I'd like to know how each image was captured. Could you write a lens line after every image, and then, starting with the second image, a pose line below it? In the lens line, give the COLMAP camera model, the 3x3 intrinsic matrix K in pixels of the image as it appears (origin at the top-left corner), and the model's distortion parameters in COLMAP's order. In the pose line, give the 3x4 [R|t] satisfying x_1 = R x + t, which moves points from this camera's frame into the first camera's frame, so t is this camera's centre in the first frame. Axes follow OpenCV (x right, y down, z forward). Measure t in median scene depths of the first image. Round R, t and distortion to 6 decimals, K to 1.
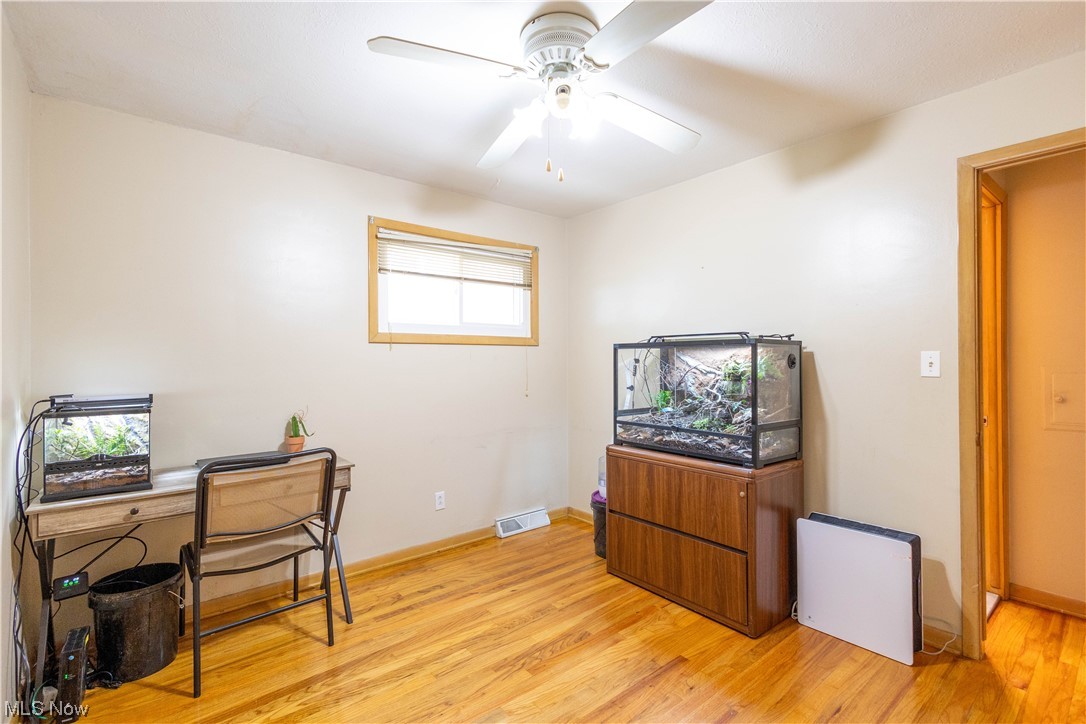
lens RADIAL K [[497.9, 0, 541.0], [0, 497.9, 361.5], [0, 0, 1]] dist [0.011961, -0.002849]
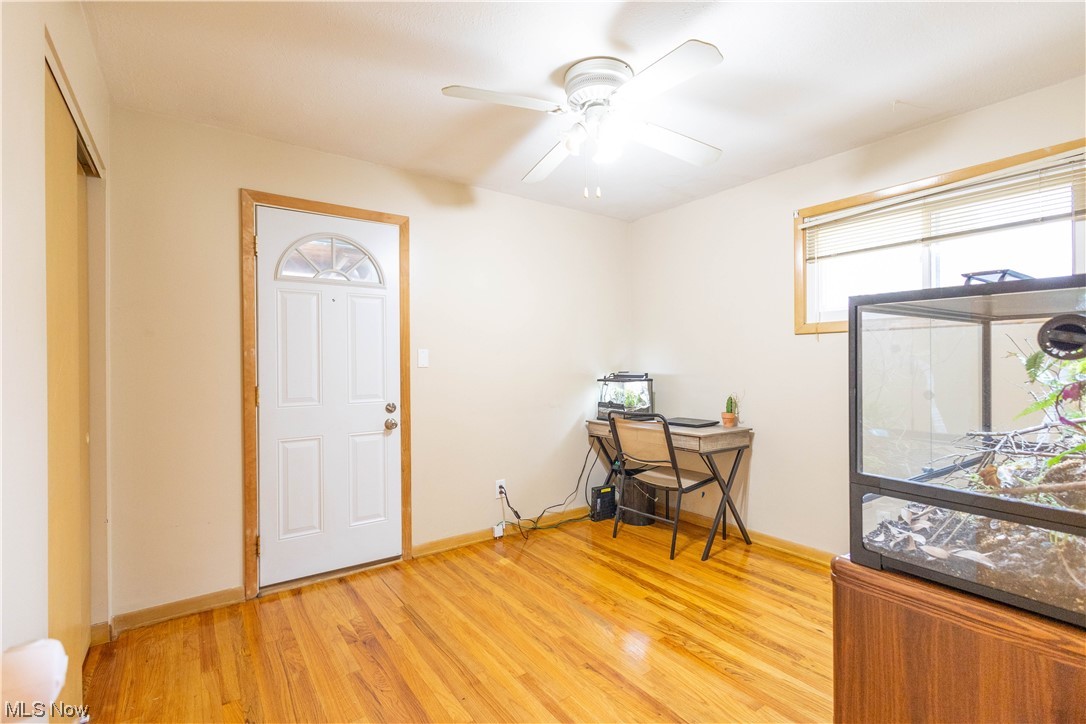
lens RADIAL K [[497.9, 0, 539.7], [0, 497.9, 361.0], [0, 0, 1]] dist [0.011961, -0.002849]
pose [[-0.069219, 0.008295, -0.997567, 0.772083], [0.008755, 0.999932, 0.007707, 0.004588], [0.997563, -0.008200, -0.069287, 0.583110]]
